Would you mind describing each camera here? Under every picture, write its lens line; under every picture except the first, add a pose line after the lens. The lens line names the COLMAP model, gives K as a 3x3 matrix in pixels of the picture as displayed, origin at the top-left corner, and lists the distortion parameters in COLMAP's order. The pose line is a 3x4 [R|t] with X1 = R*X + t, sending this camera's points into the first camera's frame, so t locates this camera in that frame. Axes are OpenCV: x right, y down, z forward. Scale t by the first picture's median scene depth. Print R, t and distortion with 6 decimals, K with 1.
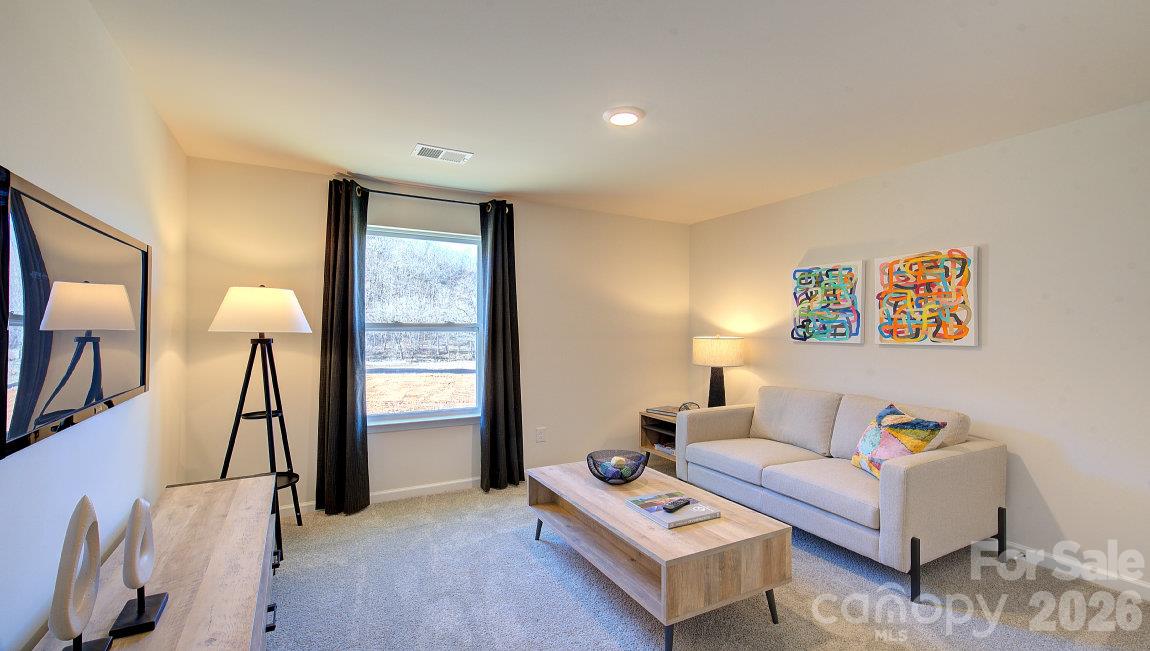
lens RADIAL K [[501.8, 0, 576.1], [0, 501.8, 325.5], [0, 0, 1]] dist [0.012183, 0.000456]
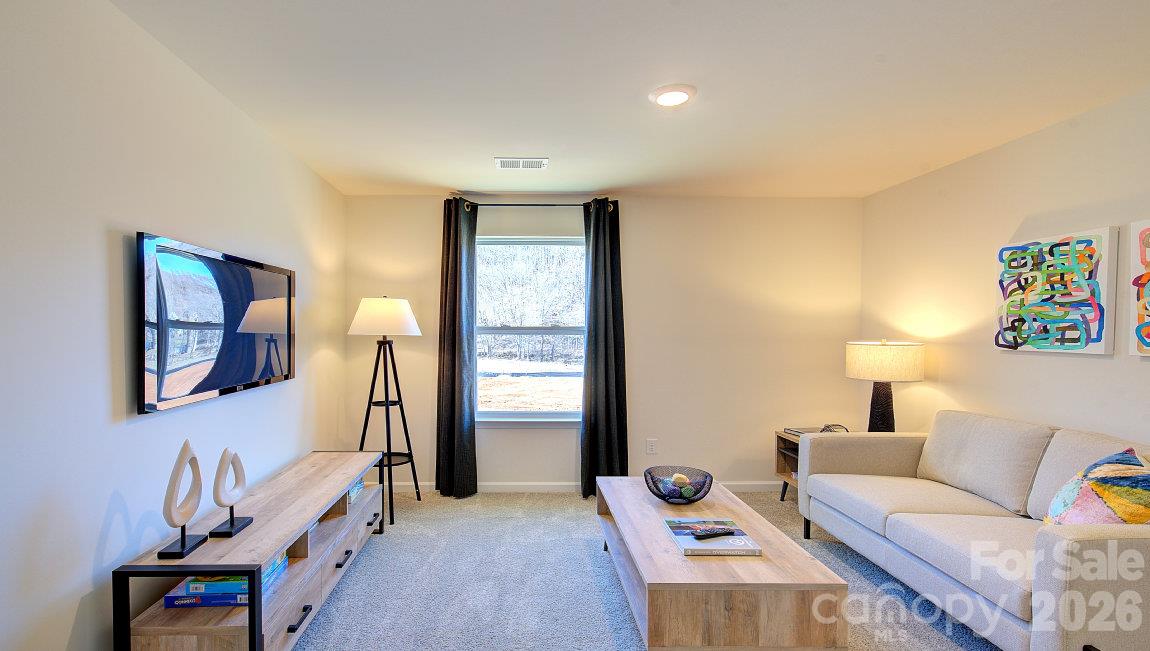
lens RADIAL K [[548.9, 0, 525.8], [0, 548.9, 335.8], [0, 0, 1]] dist [0.012227, 0.000371]
pose [[0.879630, 0.003278, -0.475646, 0.242266], [0.003805, 0.999896, 0.013929, -0.001381], [0.475643, -0.014062, 0.879526, 0.003278]]
